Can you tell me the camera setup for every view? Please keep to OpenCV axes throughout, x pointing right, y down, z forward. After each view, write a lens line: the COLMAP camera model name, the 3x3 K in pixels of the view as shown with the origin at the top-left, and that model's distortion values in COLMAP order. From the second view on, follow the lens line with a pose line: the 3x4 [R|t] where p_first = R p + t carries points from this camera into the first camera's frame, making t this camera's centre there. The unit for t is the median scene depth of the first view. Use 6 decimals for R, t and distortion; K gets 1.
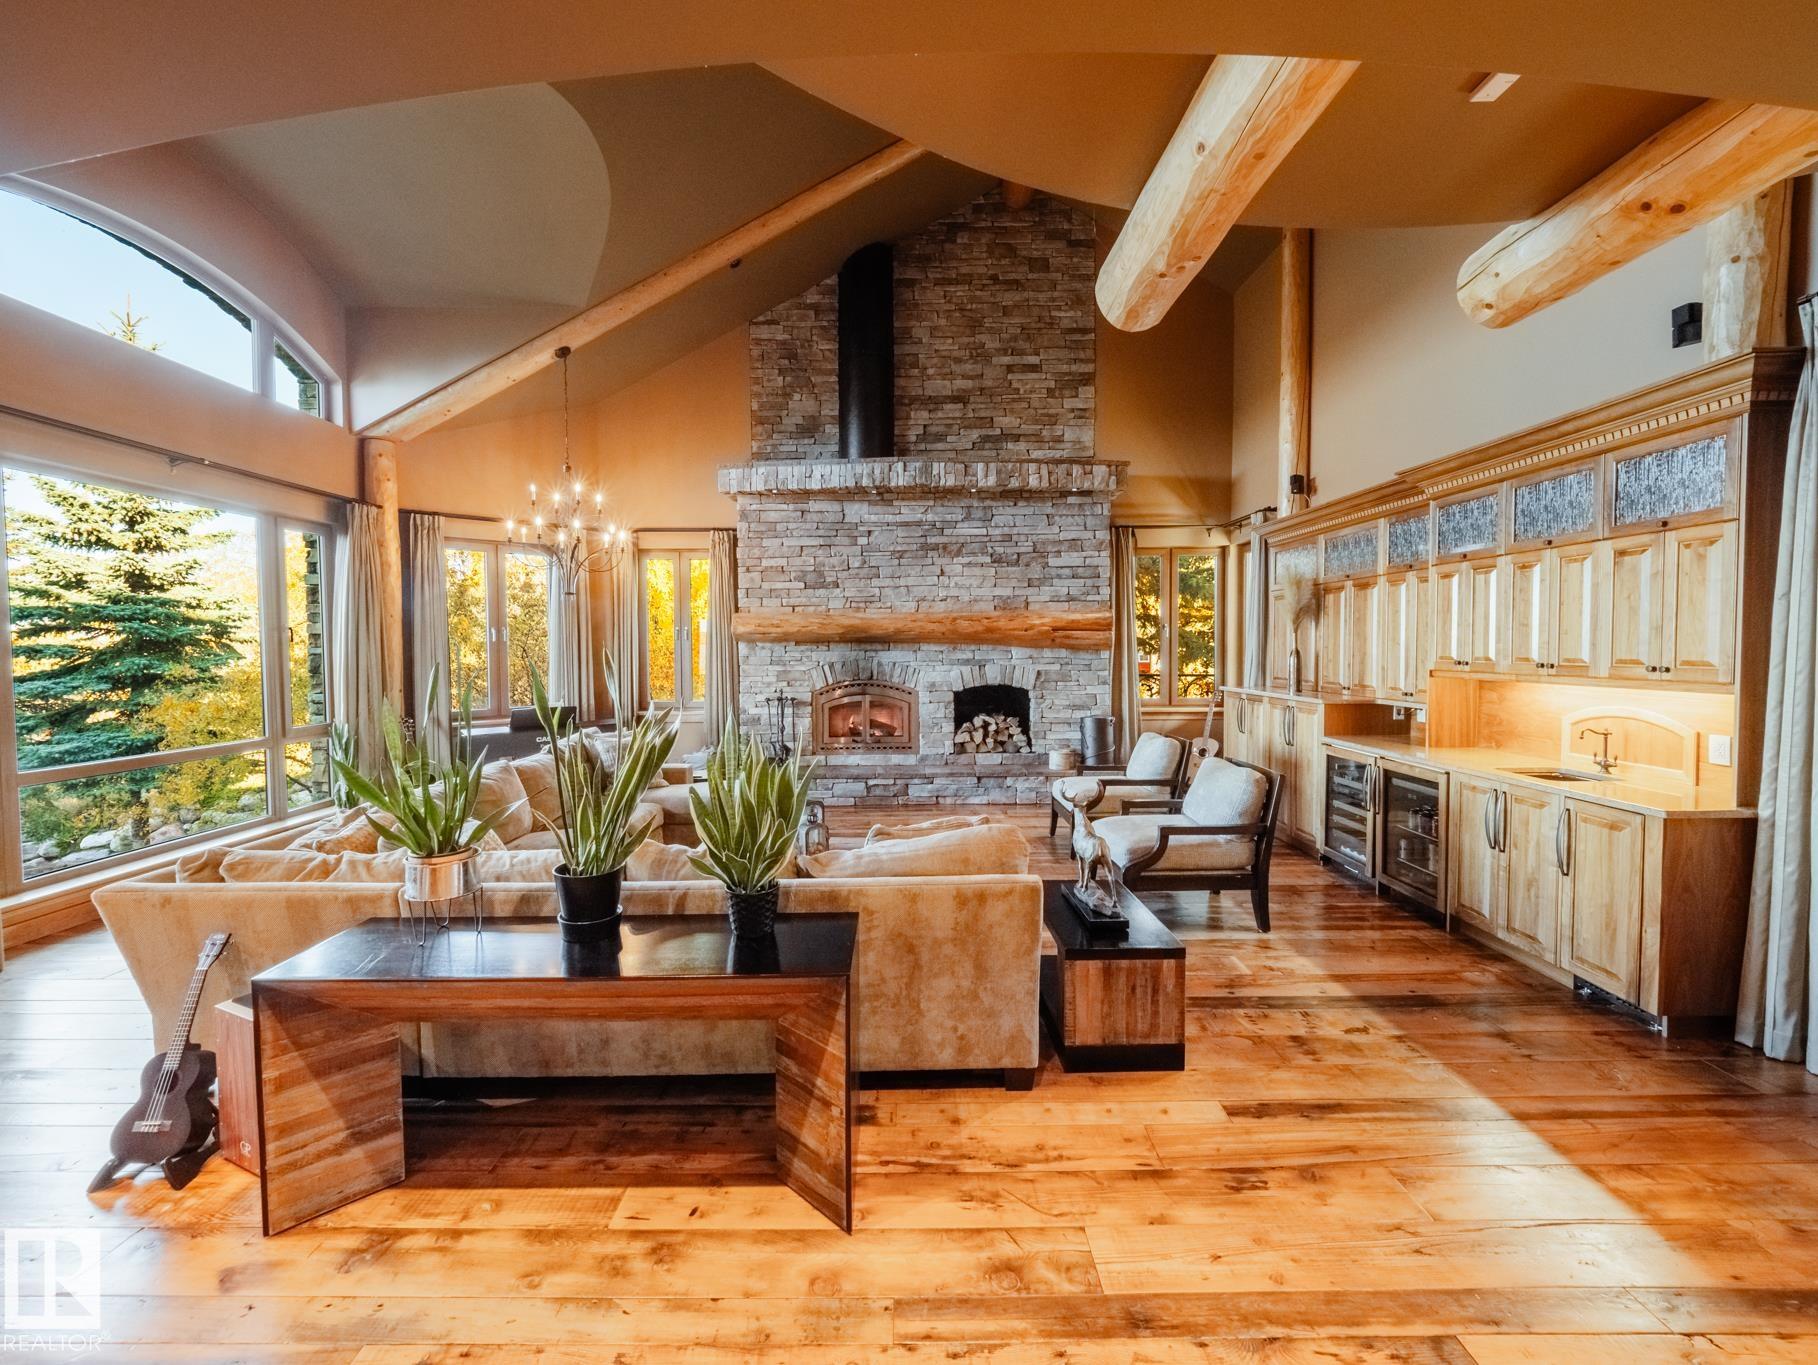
lens RADIAL K [[765.1, 0, 914.5], [0, 765.1, 667.7], [0, 0, 1]] dist [0.005360, -0.004722]
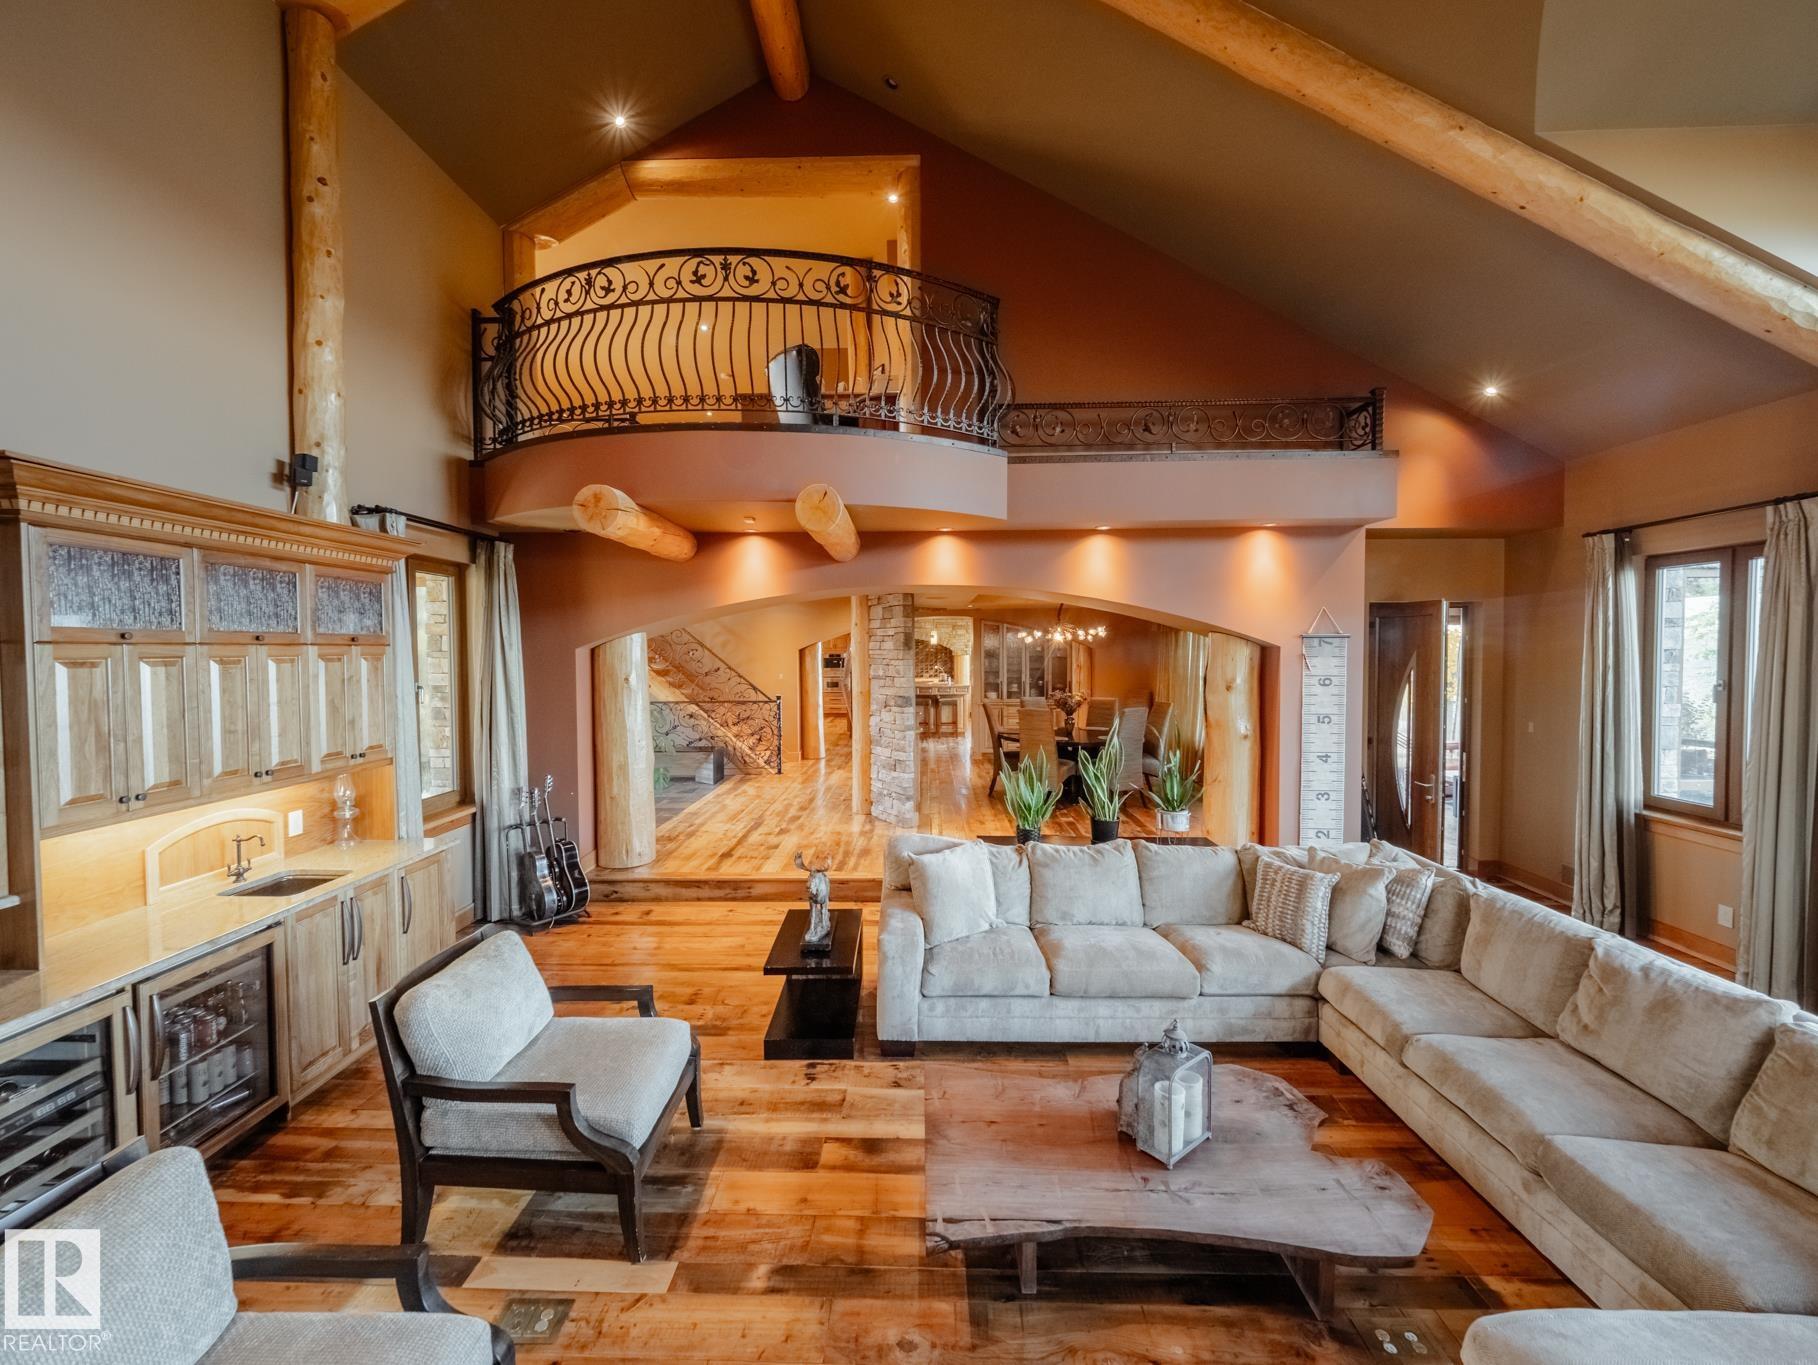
lens RADIAL K [[765.1, 0, 904.1], [0, 765.1, 666.8], [0, 0, 1]] dist [0.005360, -0.004722]
pose [[-0.999582, 0.008762, 0.027541, 0.011153], [0.010094, 0.998766, 0.048627, -0.049031], [-0.027081, 0.048884, -0.998437, 0.559641]]
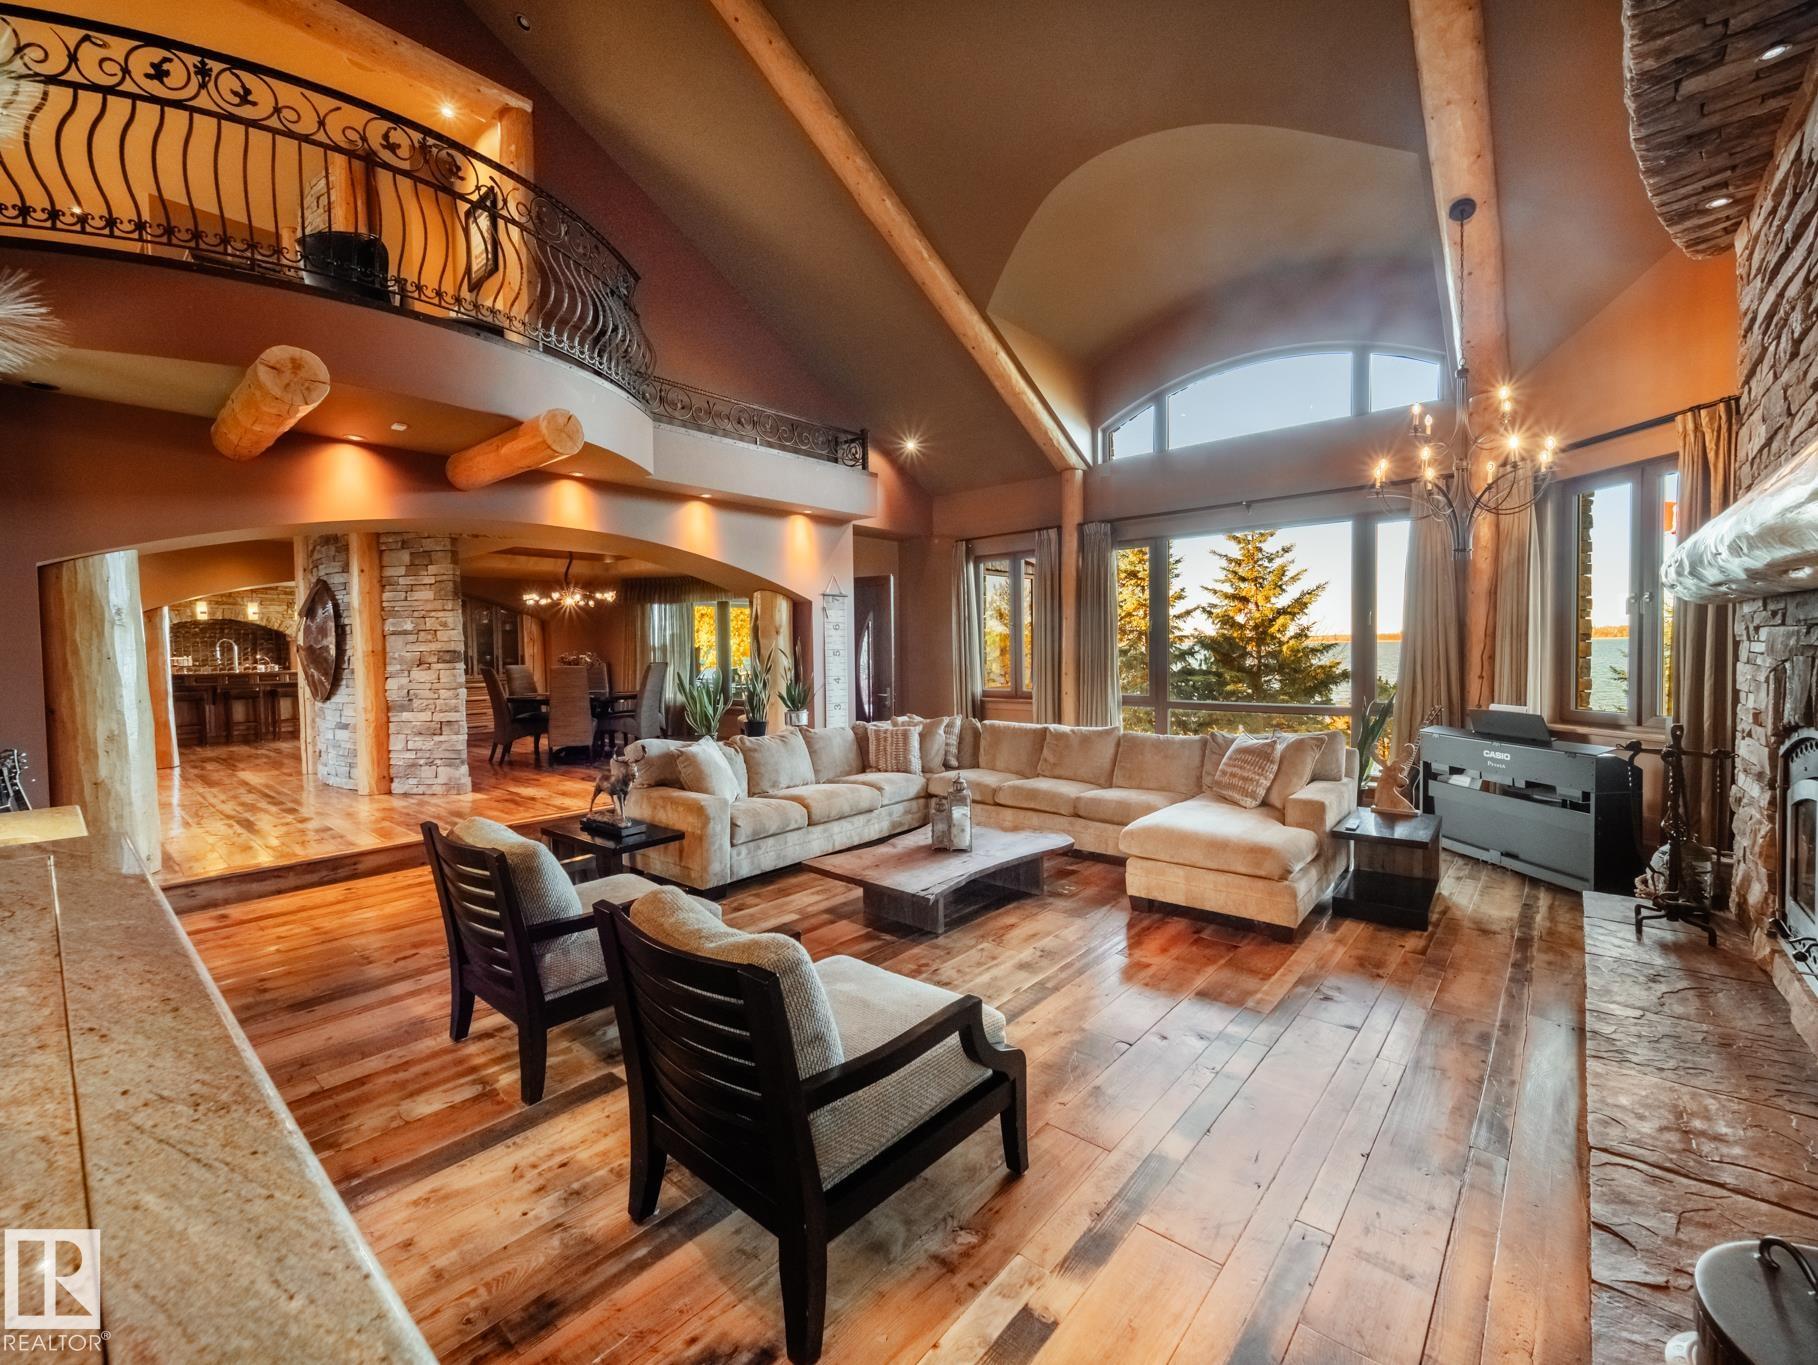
lens RADIAL K [[765.1, 0, 903.5], [0, 765.1, 667.6], [0, 0, 1]] dist [0.005360, -0.004722]
pose [[-0.658207, 0.035476, -0.752001, 0.223663], [0.000750, 0.998920, 0.046468, -0.011665], [0.752837, 0.030021, -0.657522, 0.571343]]
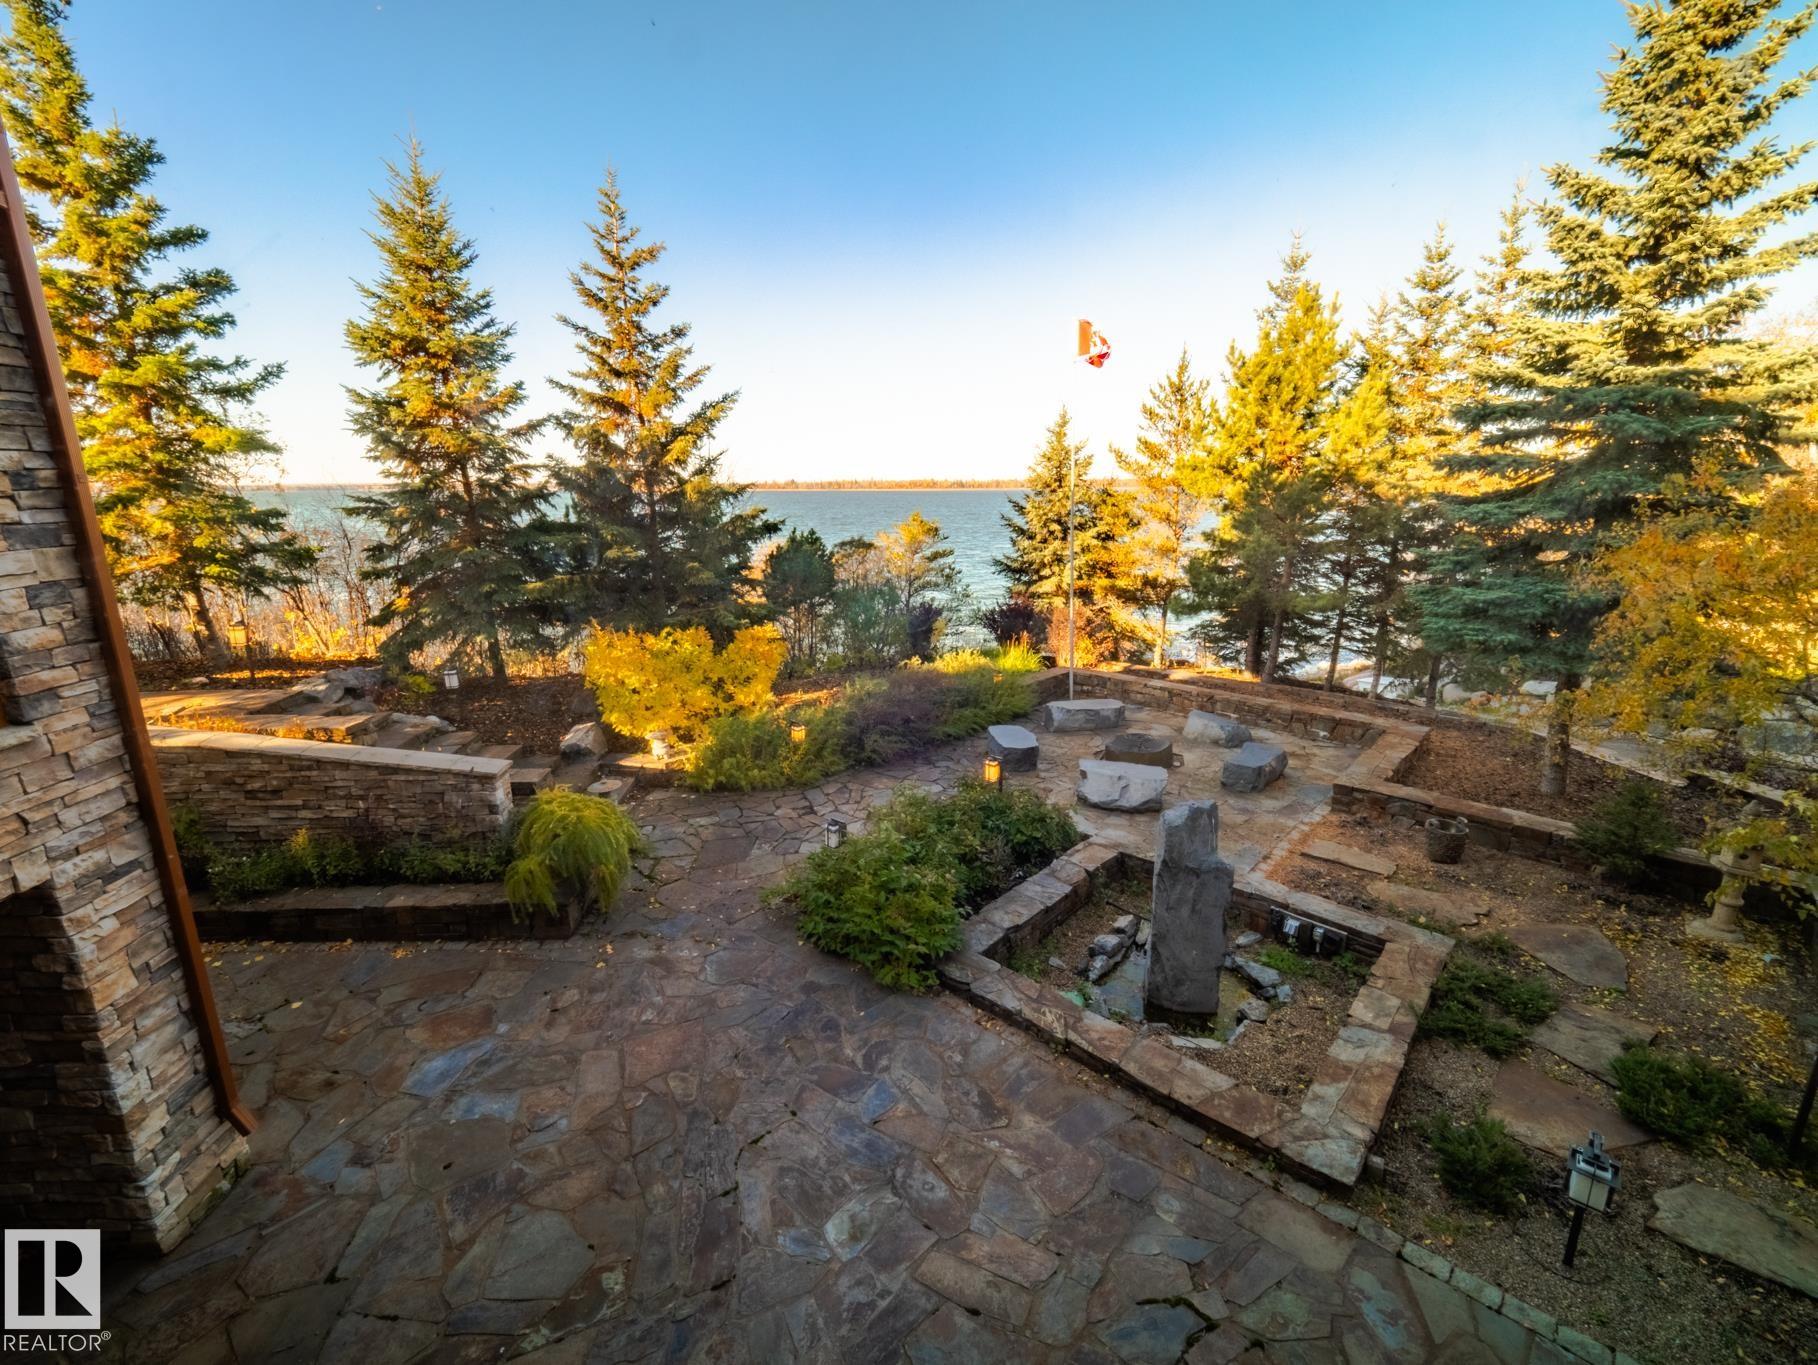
lens RADIAL K [[765.1, 0, 912.1], [0, 765.1, 683.4], [0, 0, 1]] dist [0.005360, -0.004722]
pose [[0.035959, 0.252866, -0.966833, -0.375502], [-0.020331, 0.967443, 0.252269, 0.009248], [0.999146, 0.010586, 0.039930, 0.395826]]
